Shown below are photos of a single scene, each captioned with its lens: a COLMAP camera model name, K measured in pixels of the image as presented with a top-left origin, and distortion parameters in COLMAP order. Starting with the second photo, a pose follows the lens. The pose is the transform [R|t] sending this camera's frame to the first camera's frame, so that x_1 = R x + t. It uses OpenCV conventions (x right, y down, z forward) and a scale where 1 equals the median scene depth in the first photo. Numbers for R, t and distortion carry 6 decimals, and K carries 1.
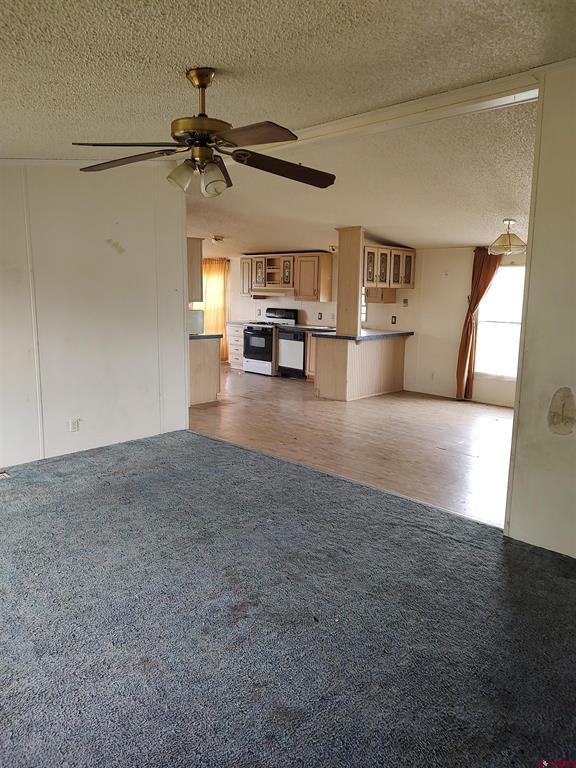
lens RADIAL K [[546.5, 0, 289.6], [0, 546.5, 383.7], [0, 0, 1]] dist [0.021993, -0.008055]
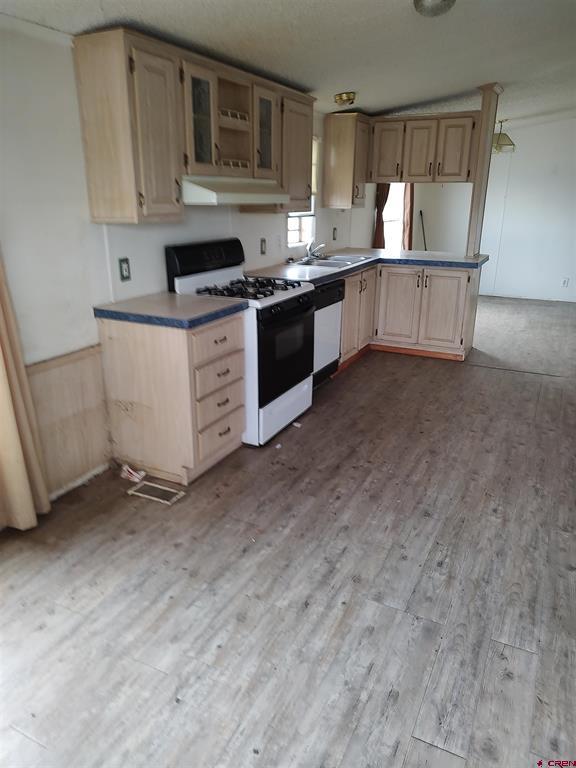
lens RADIAL K [[546.5, 0, 291.2], [0, 546.5, 381.5], [0, 0, 1]] dist [0.021993, -0.008055]
pose [[-0.289952, -0.330787, 0.898058, -0.163494], [0.160311, 0.908323, 0.386328, -0.143170], [-0.943519, 0.255985, -0.210341, 0.822682]]
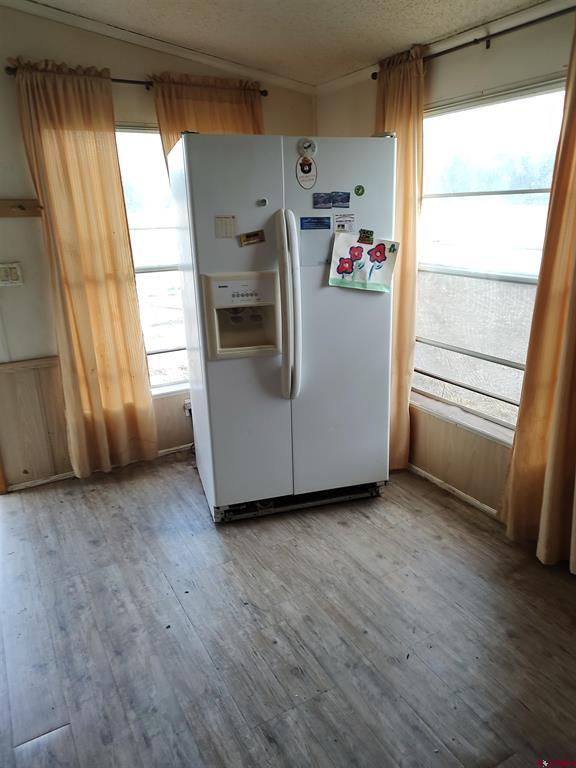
lens RADIAL K [[546.5, 0, 296.4], [0, 546.5, 382.3], [0, 0, 1]] dist [0.021993, -0.008055]
pose [[0.959190, 0.041893, -0.279641, -0.053509], [0.001104, 0.988402, 0.151859, -0.126840], [0.282759, -0.145971, 0.948019, 0.735230]]
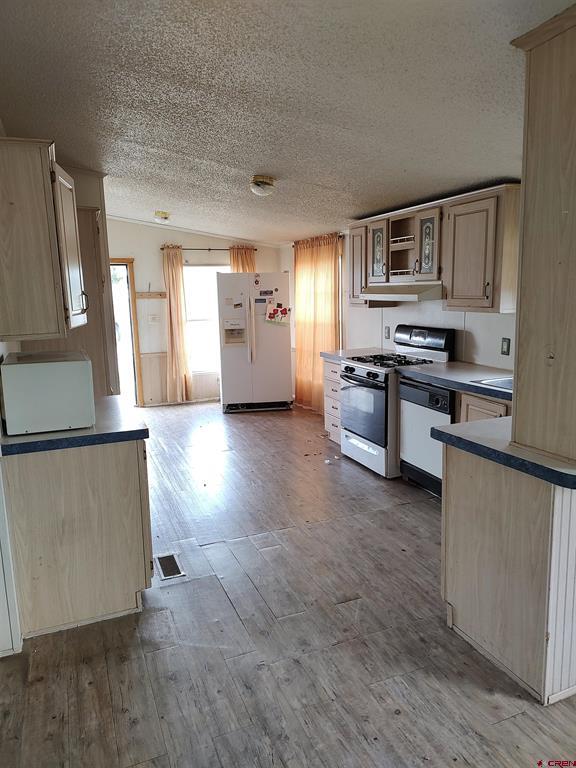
lens RADIAL K [[546.5, 0, 283.5], [0, 546.5, 386.1], [0, 0, 1]] dist [0.021993, -0.008055]
pose [[0.909975, 0.027700, -0.413736, 0.074008], [-0.022894, 0.999601, 0.016571, -0.095041], [0.414030, -0.005607, 0.910246, 0.544949]]
